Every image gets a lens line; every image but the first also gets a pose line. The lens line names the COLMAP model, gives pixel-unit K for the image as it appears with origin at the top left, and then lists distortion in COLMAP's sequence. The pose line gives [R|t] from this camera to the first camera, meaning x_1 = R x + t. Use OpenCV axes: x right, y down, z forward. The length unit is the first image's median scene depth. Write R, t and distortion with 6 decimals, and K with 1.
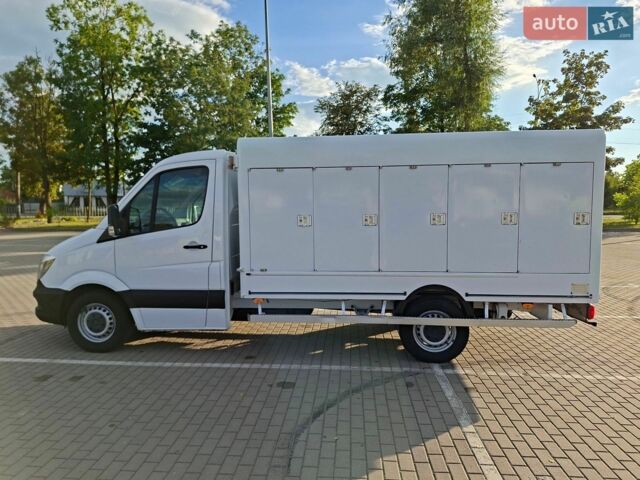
lens RADIAL K [[444.2, 0, 317.1], [0, 444.2, 240.7], [0, 0, 1]] dist [0.056849, -0.058611]
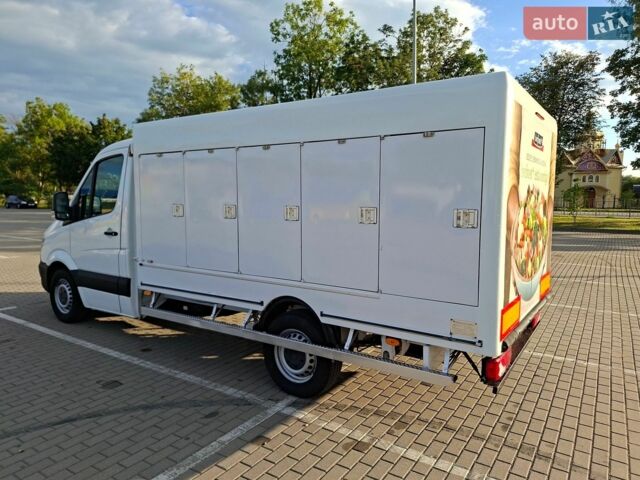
lens RADIAL K [[444.2, 0, 325.0], [0, 444.2, 238.9], [0, 0, 1]] dist [0.056849, -0.058611]
pose [[0.884049, 0.057050, -0.463900, 0.578307], [-0.051810, 0.998367, 0.024046, -0.021481], [0.464514, 0.002777, 0.885561, 0.288434]]
